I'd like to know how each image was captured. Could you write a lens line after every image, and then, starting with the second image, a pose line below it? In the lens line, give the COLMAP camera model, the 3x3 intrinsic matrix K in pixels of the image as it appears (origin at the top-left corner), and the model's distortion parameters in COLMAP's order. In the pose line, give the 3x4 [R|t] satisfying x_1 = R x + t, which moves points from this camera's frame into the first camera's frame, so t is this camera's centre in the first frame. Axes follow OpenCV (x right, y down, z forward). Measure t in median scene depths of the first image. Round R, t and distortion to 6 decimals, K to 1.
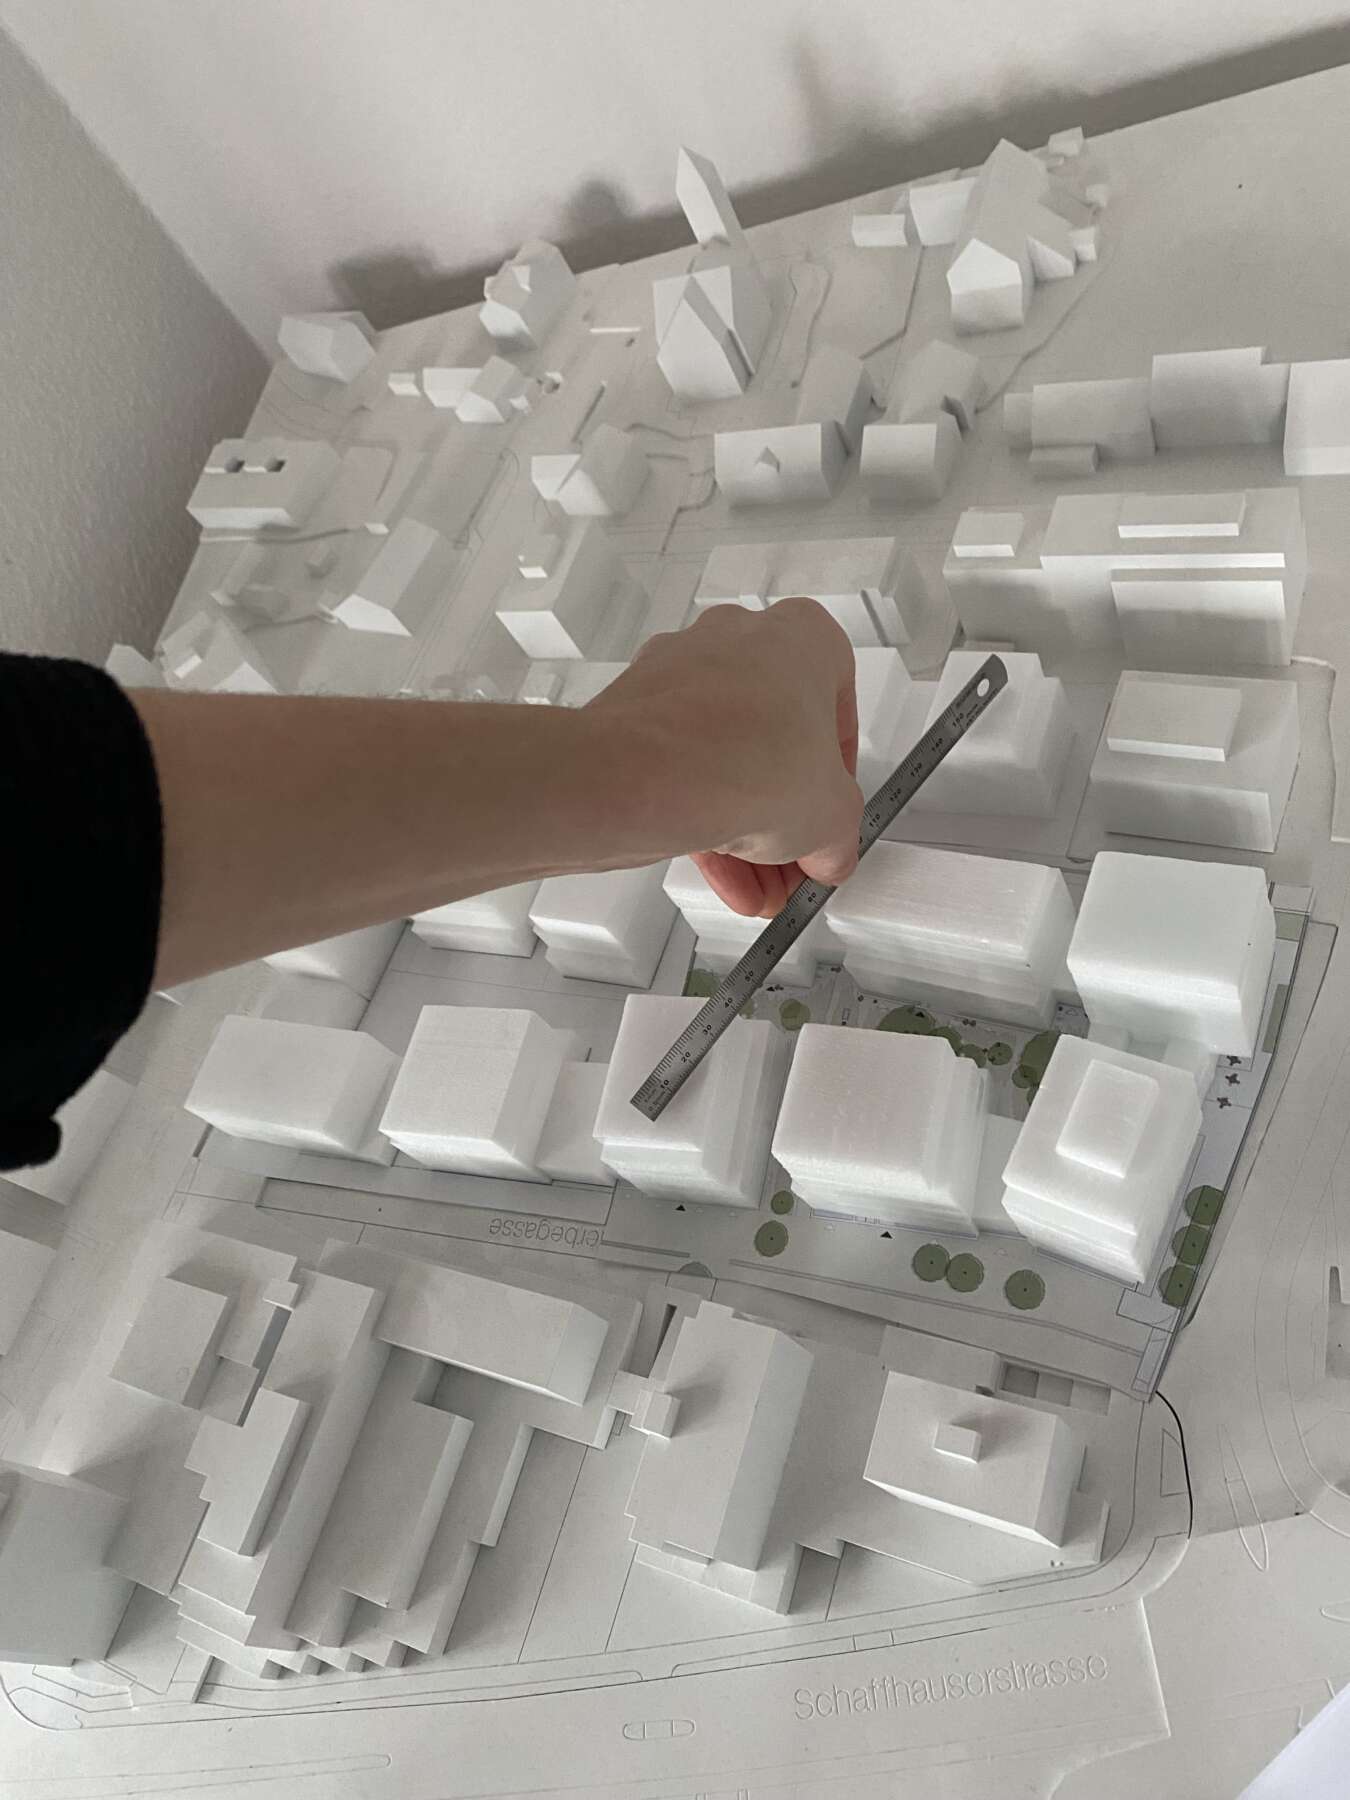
lens RADIAL K [[1375.2, 0, 675.0], [0, 1375.2, 900.0], [0, 0, 1]] dist [0.035480, -0.004534]
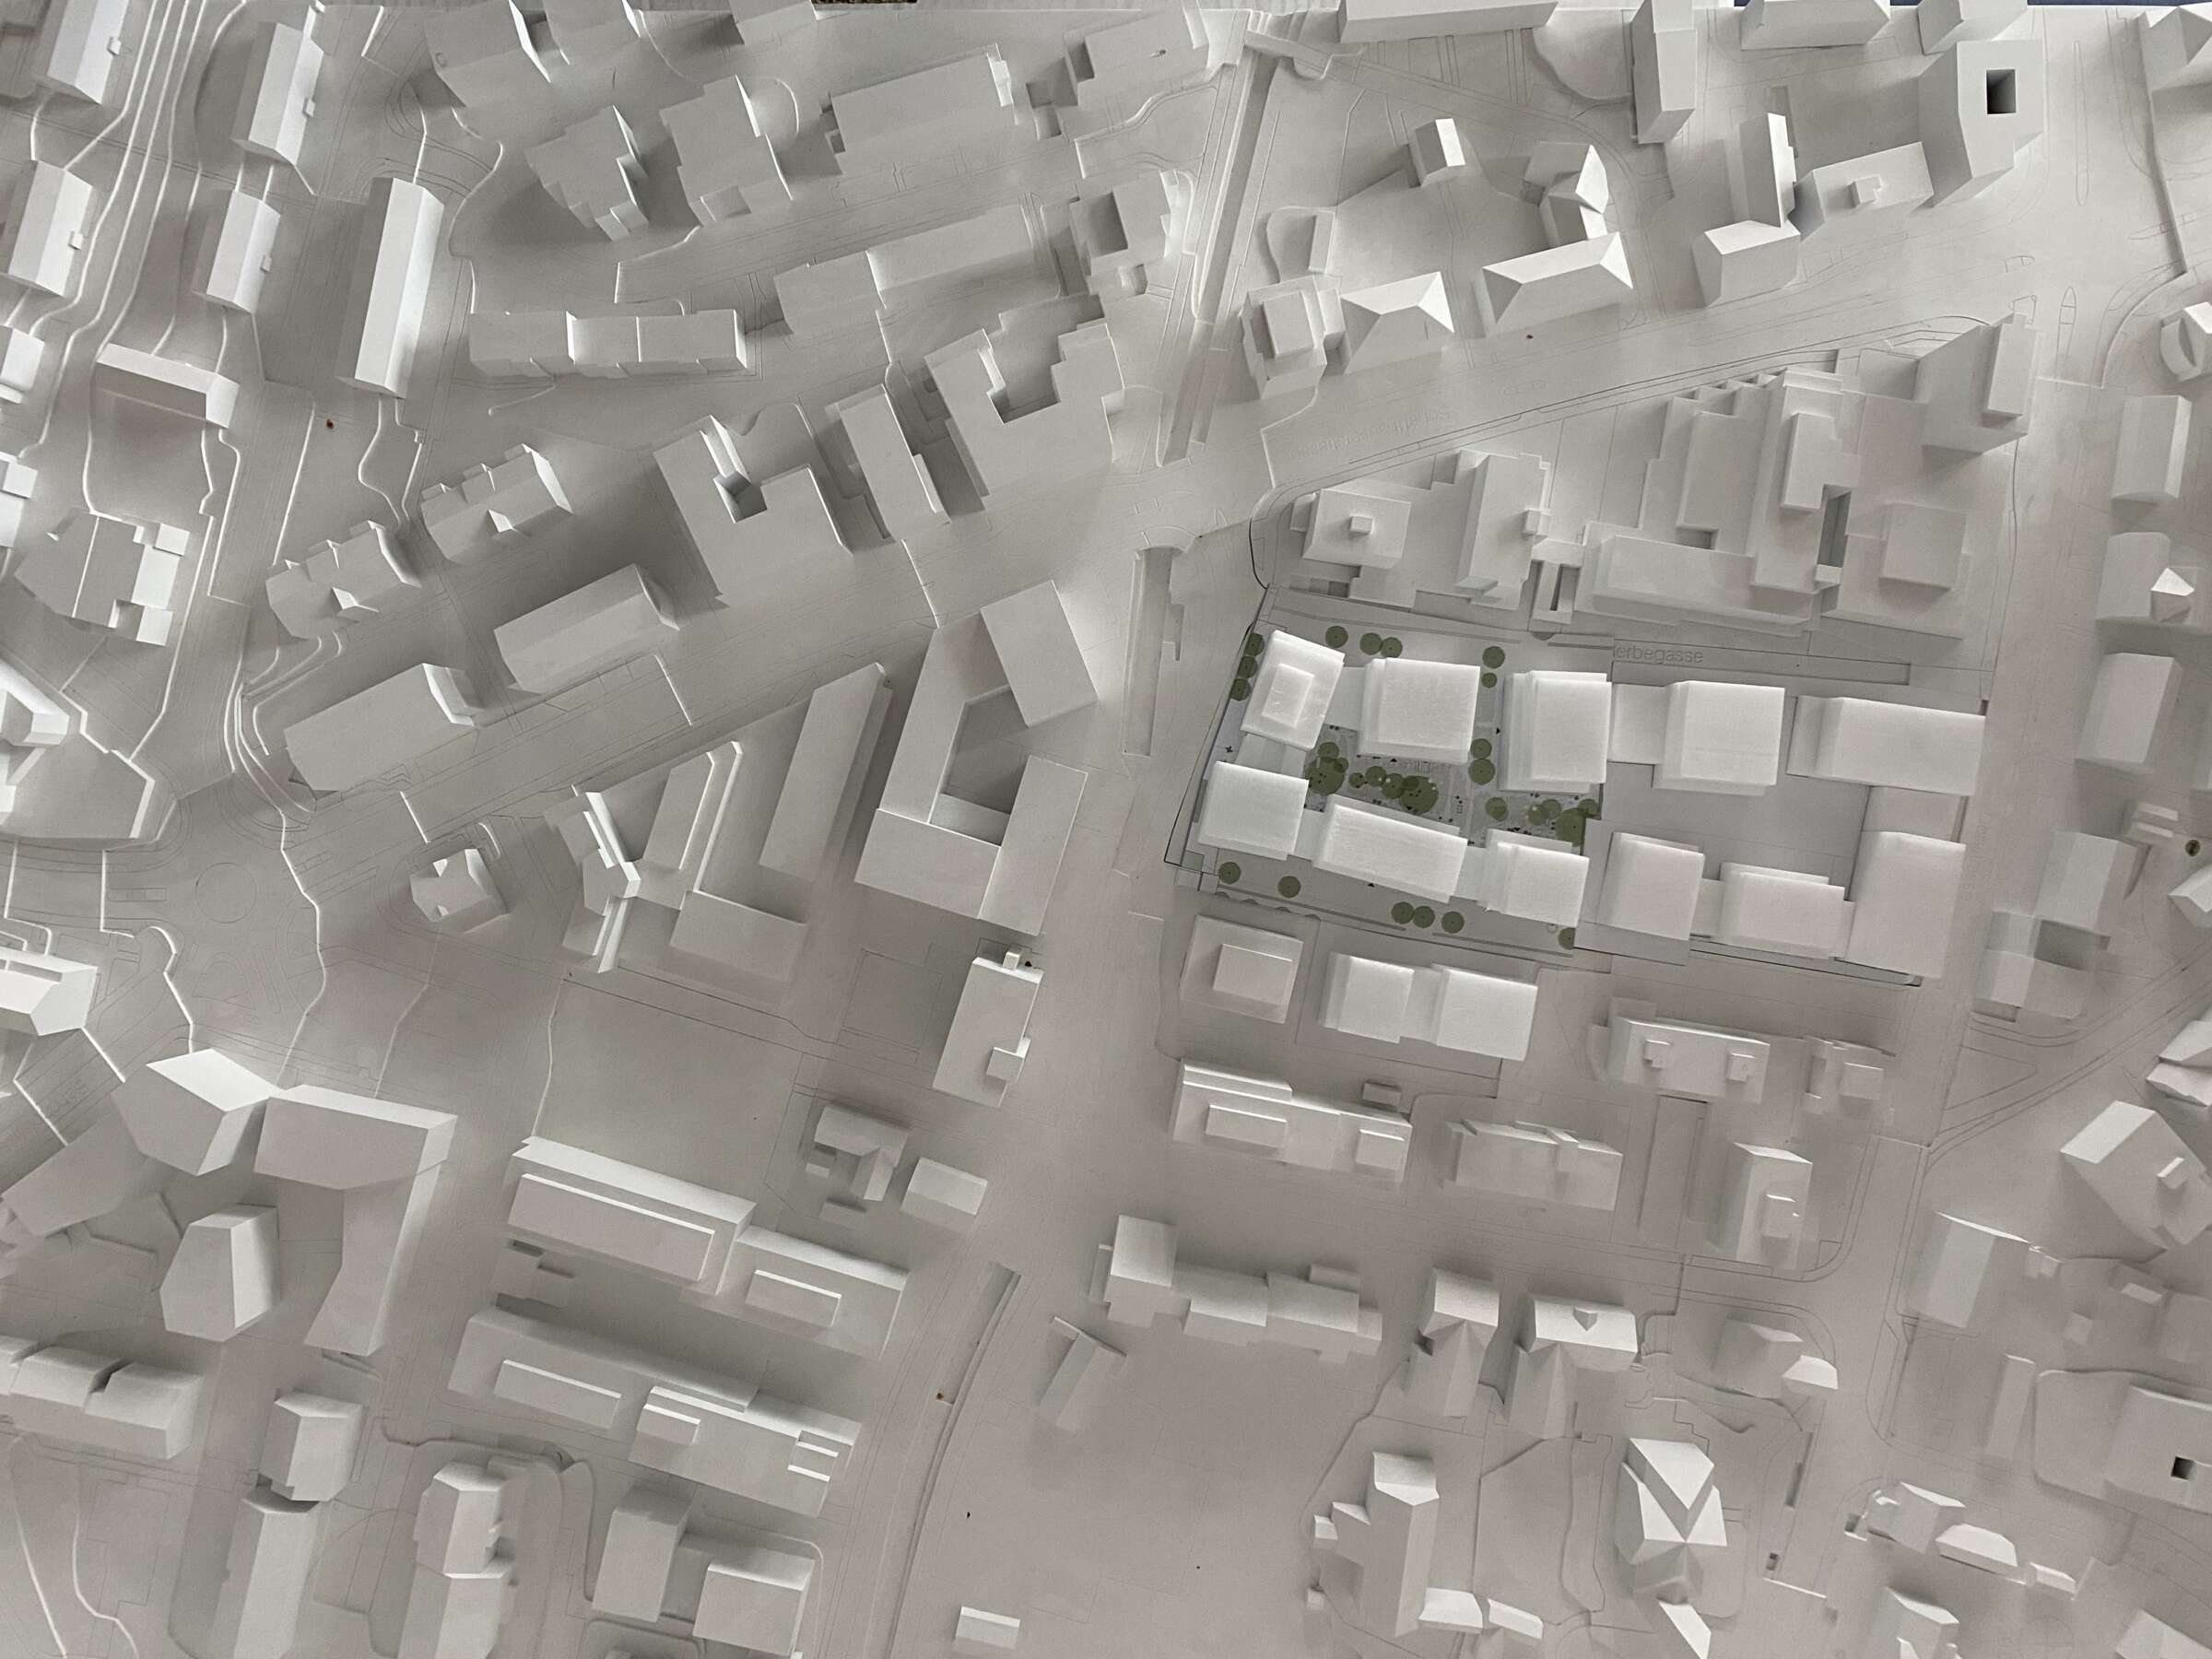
lens RADIAL K [[1690.0, 0, 1106.0], [0, 1690.0, 829.5], [0, 0, 1]] dist [0.035480, -0.004534]
pose [[-0.907908, 0.161671, 0.386737, -0.261695], [0.057298, -0.866100, 0.496576, -0.973212], [0.415234, 0.473005, 0.777076, -0.647188]]
